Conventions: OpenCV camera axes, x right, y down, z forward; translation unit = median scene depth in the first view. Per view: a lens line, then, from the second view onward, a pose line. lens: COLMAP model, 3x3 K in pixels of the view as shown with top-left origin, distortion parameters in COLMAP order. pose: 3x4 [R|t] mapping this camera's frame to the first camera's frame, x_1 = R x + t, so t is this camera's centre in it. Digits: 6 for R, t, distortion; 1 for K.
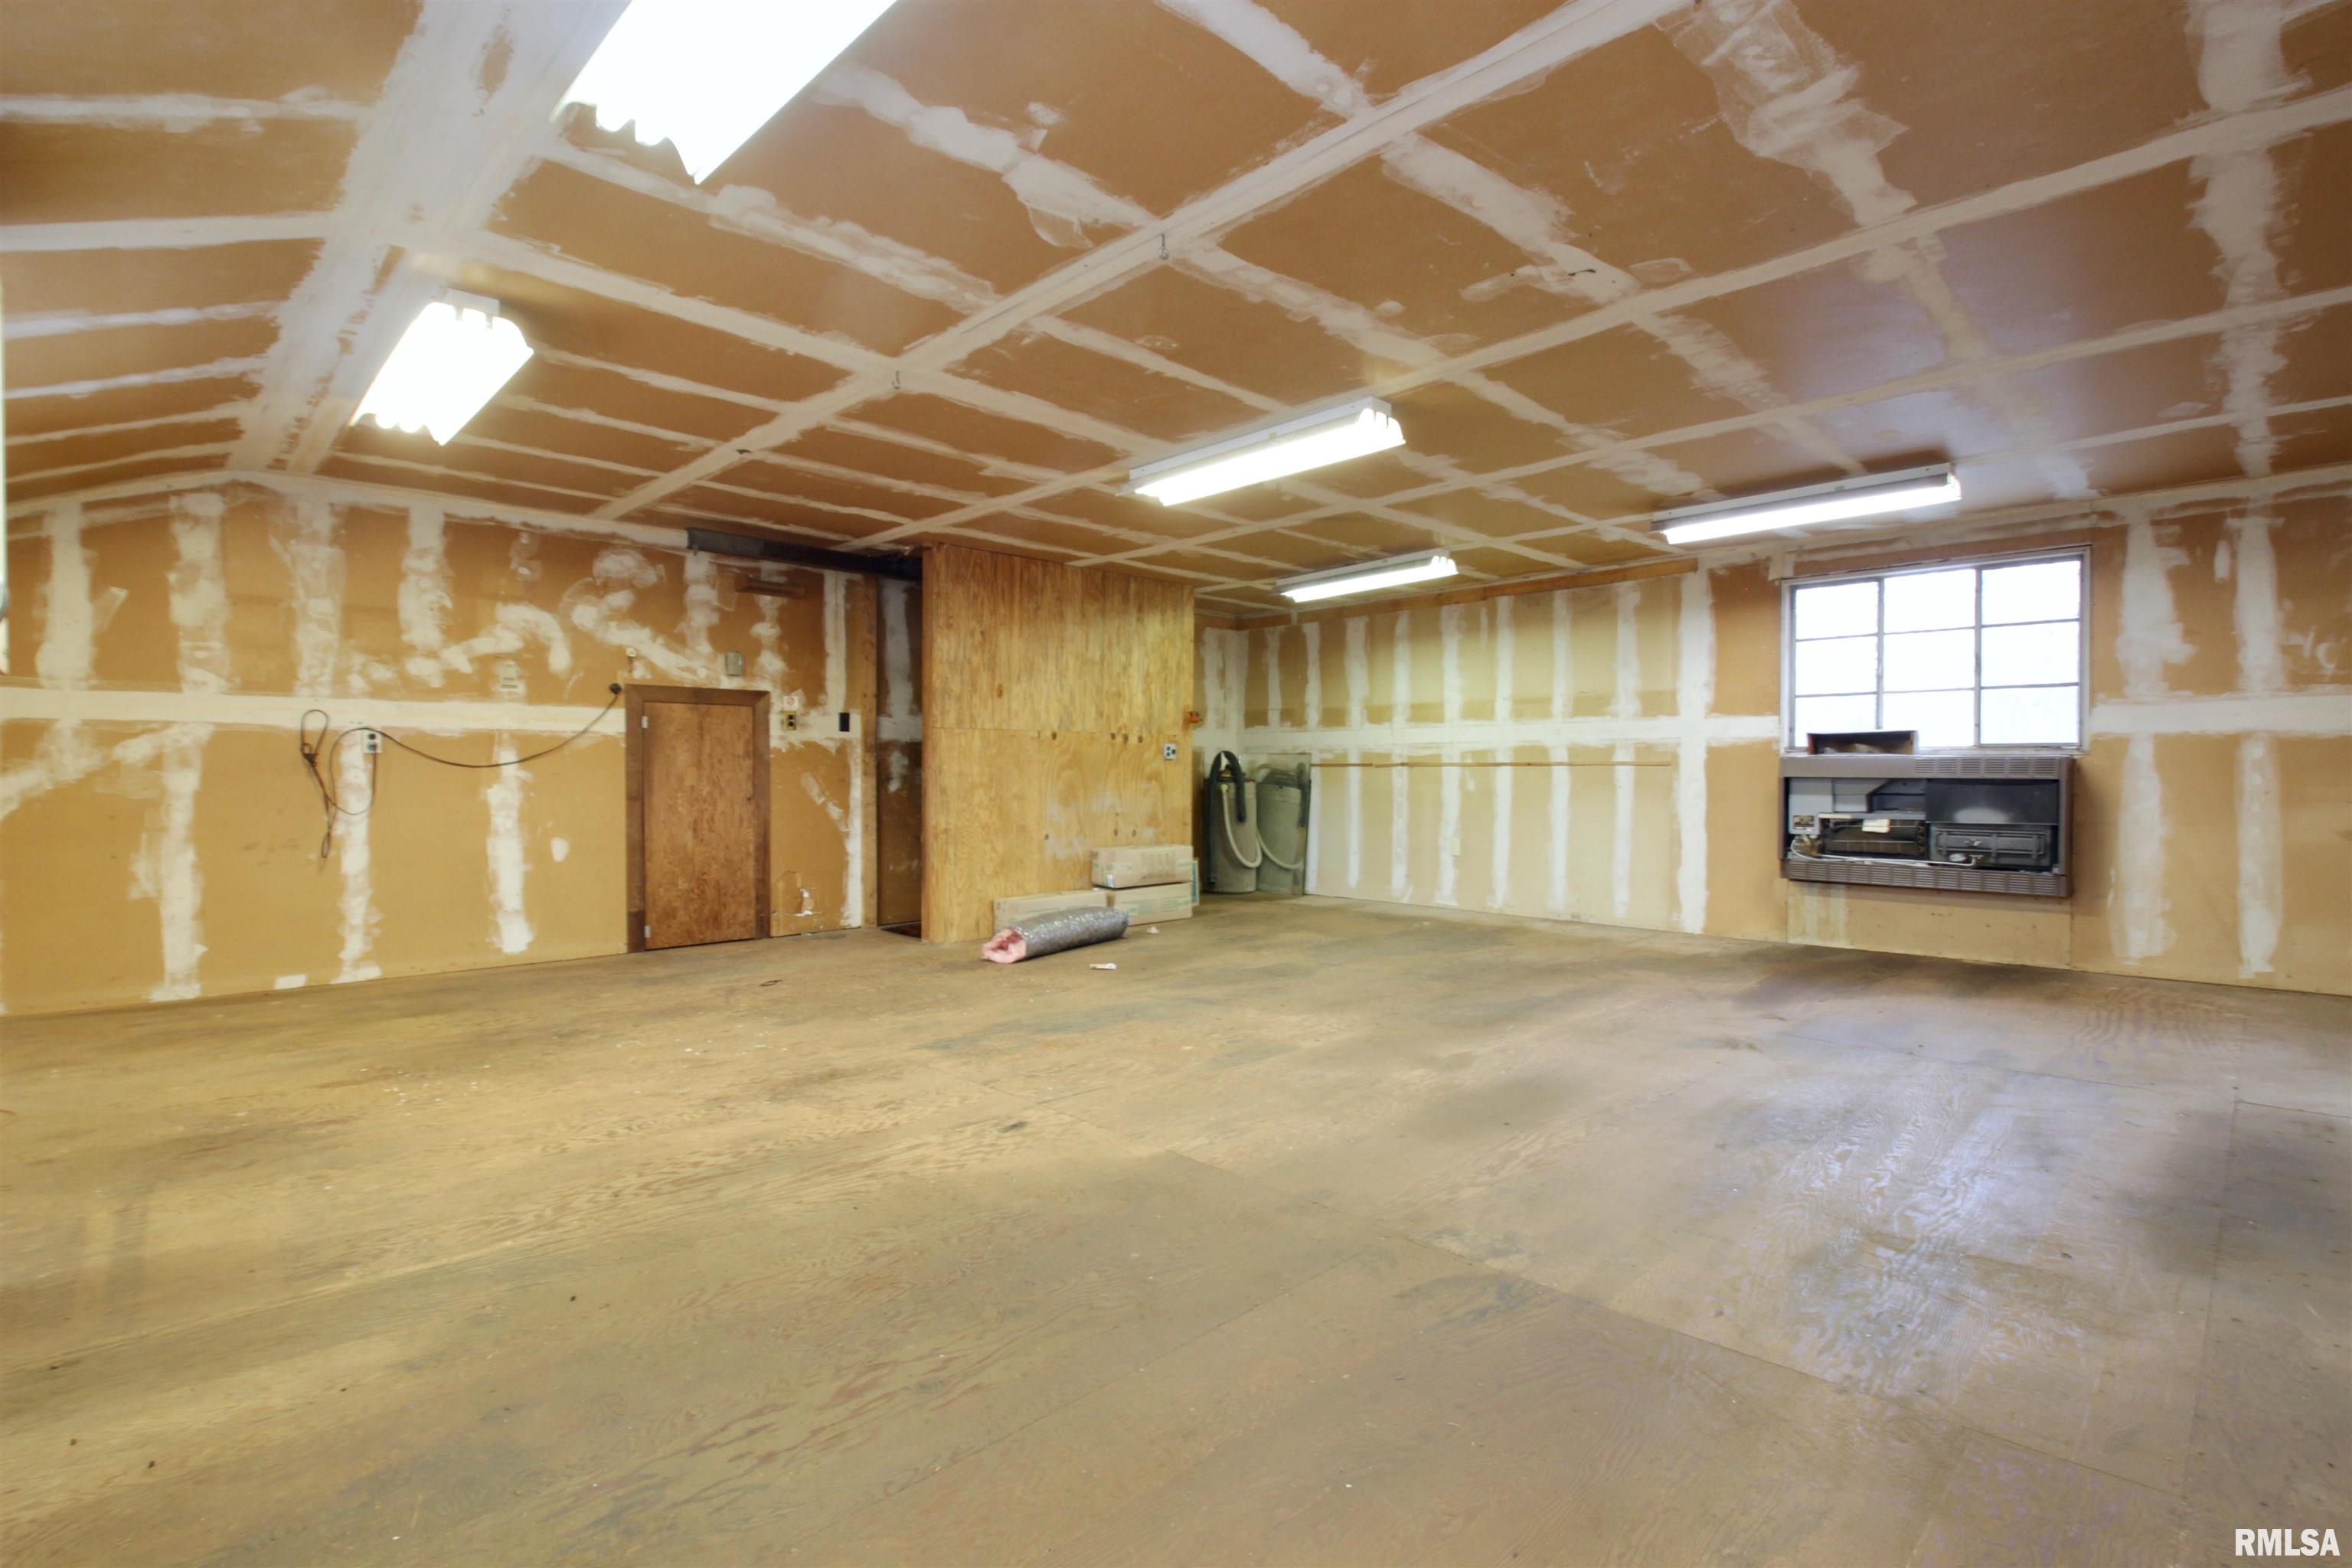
lens RADIAL K [[1087.6, 0, 1190.8], [0, 1087.6, 786.8], [0, 0, 1]] dist [0.020266, -0.030959]
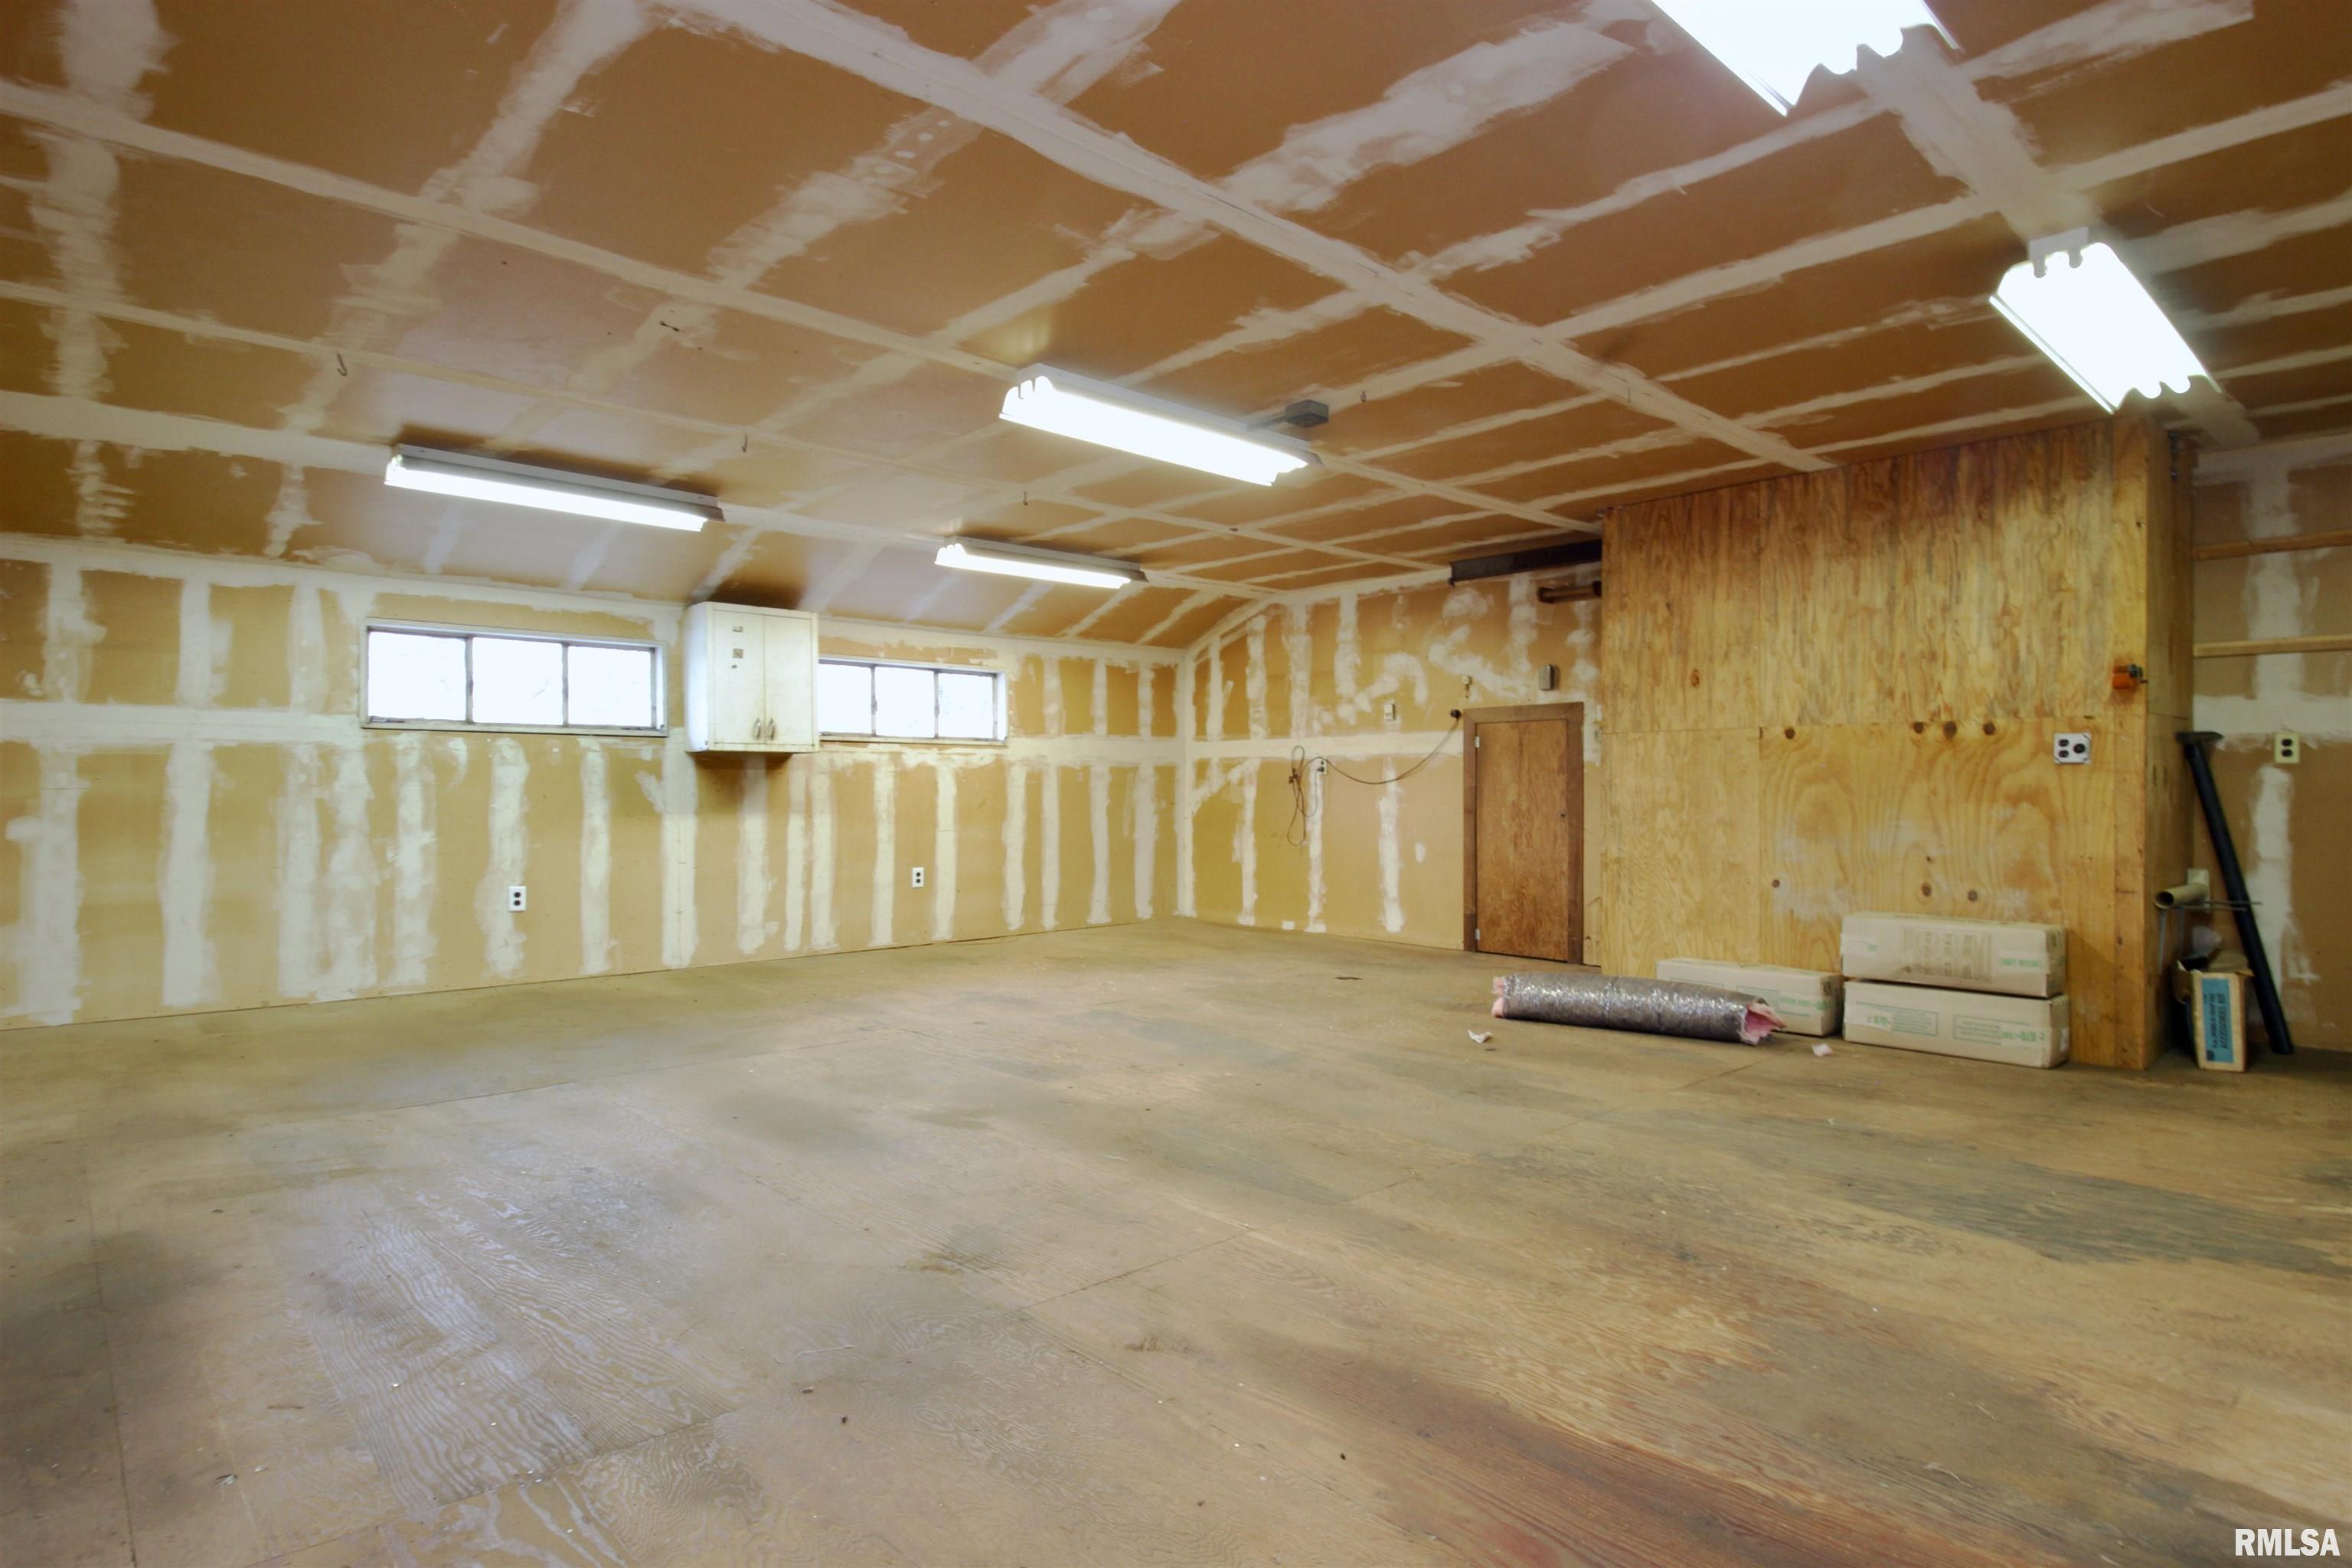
lens RADIAL K [[1247.3, 0, 1176.0], [0, 1247.3, 784.0], [0, 0, 1]] dist [0.033229, -0.043773]
pose [[-0.046309, -0.003143, -0.998922, 0.746101], [-0.014048, 0.999898, -0.002495, -0.009603], [0.998828, 0.013917, -0.046349, 0.740163]]
